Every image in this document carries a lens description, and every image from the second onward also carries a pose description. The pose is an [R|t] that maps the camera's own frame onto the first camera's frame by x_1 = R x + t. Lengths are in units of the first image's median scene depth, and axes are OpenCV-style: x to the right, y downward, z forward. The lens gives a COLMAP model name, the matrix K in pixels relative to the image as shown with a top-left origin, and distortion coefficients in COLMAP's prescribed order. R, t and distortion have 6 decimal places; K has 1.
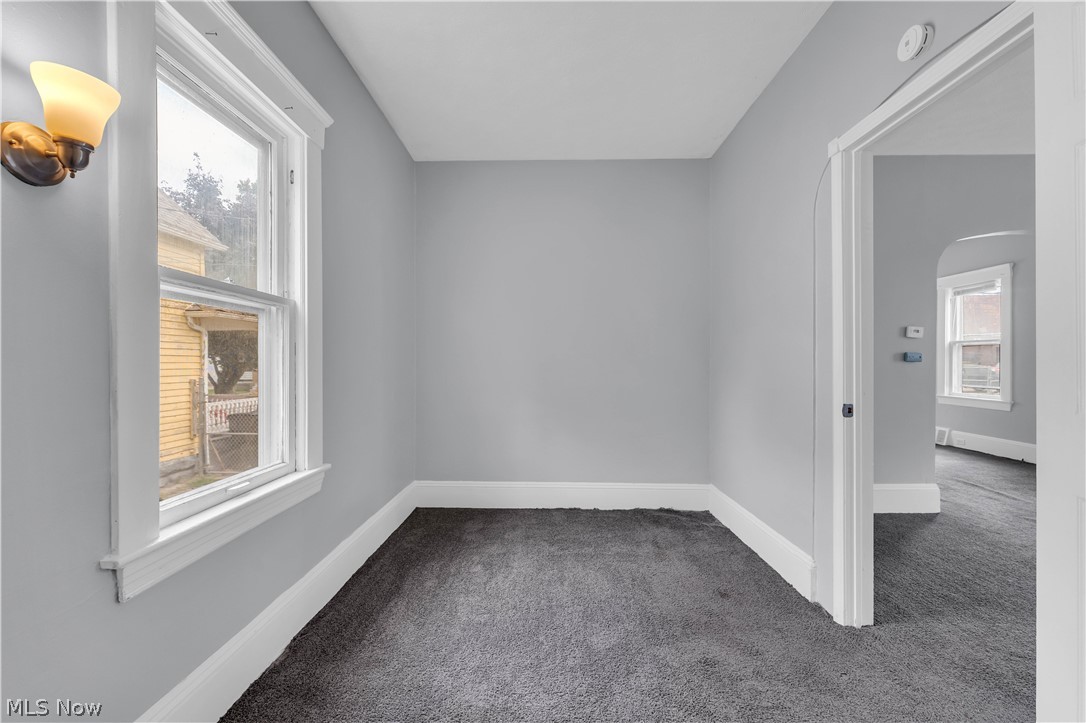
lens RADIAL K [[438.1, 0, 543.0], [0, 438.1, 361.5], [0, 0, 1]] dist [-0.001580, -0.000079]
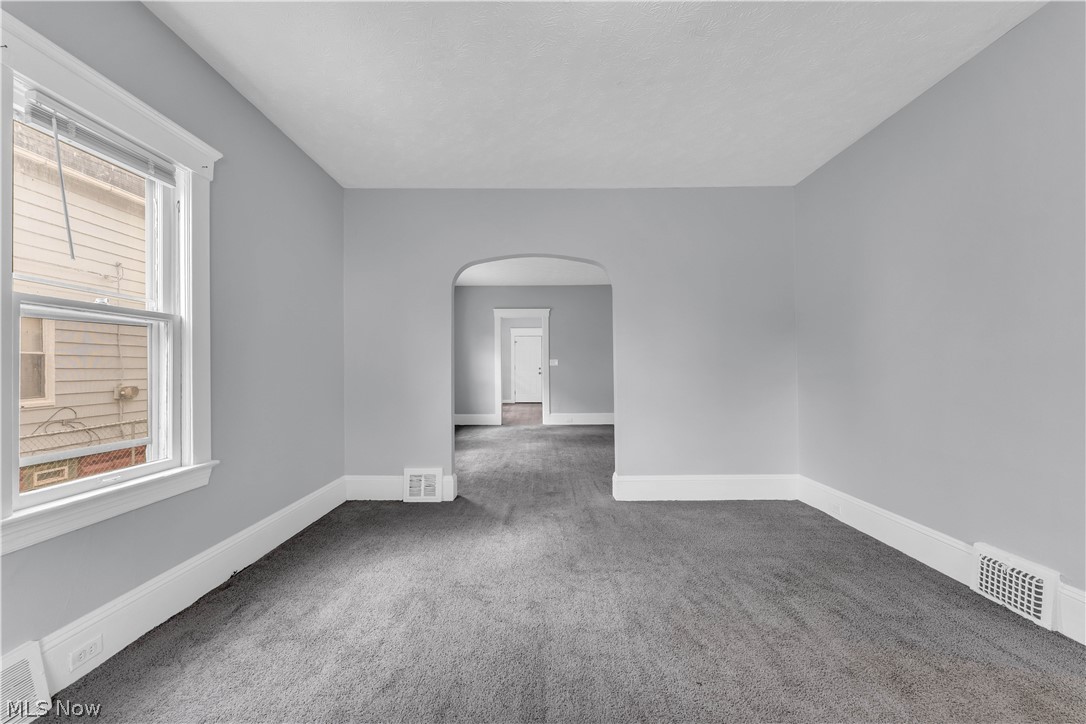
lens RADIAL K [[438.9, 0, 543.0], [0, 438.9, 362.0], [0, 0, 1]] dist [-0.001264, -0.000442]
pose [[-0.999851, 0.004068, -0.016798, 0.696383], [0.004248, 0.999933, -0.010722, -0.002653], [0.016753, -0.010792, -0.999801, 1.367899]]
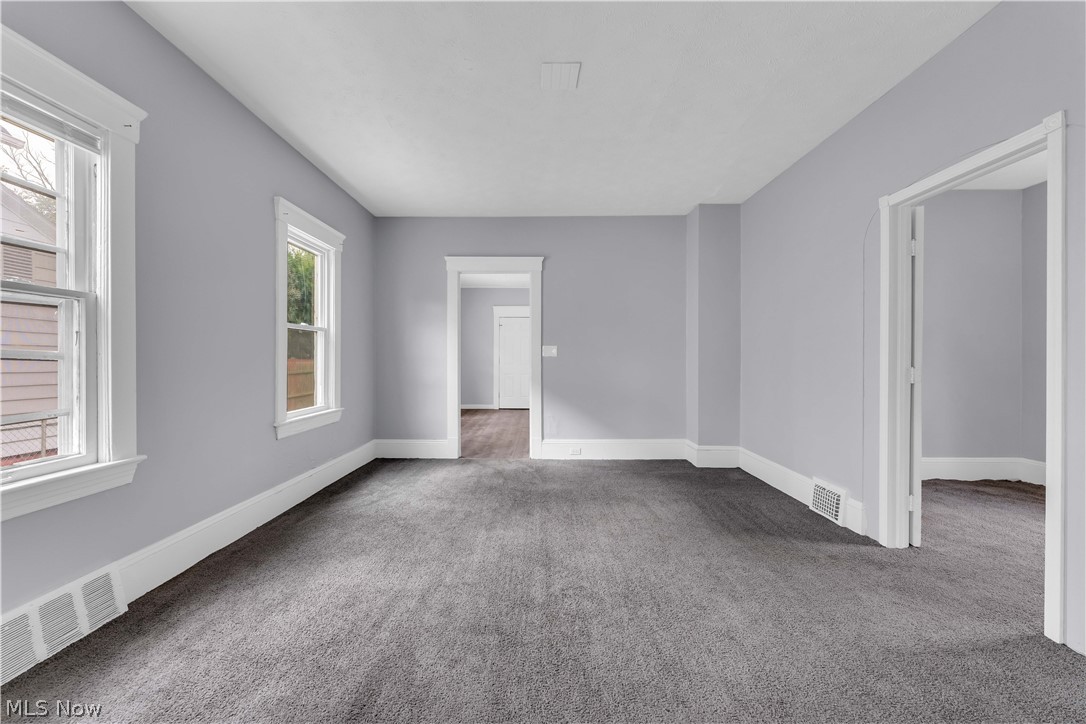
lens RADIAL K [[438.9, 0, 543.0], [0, 438.9, 362.0], [0, 0, 1]] dist [-0.001264, -0.000442]
pose [[-0.999933, -0.003141, -0.011107, 0.653988], [-0.003191, 0.999985, 0.004543, 0.001682], [0.011093, 0.004578, -0.999928, 0.688389]]
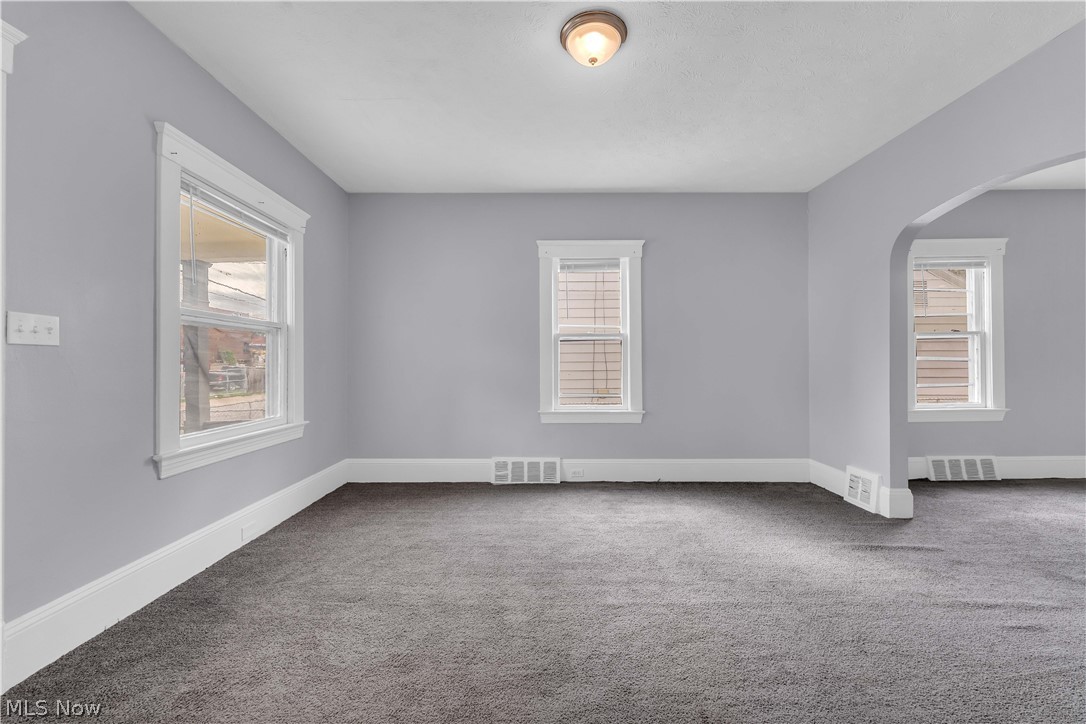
lens RADIAL K [[435.8, 0, 541.5], [0, 435.8, 360.1], [0, 0, 1]] dist [-0.002322, -0.000166]
pose [[-0.014052, 0.004368, 0.999892, 0.248705], [0.006014, 0.999973, -0.004284, -0.000386], [-0.999883, 0.005953, -0.014078, 1.130685]]
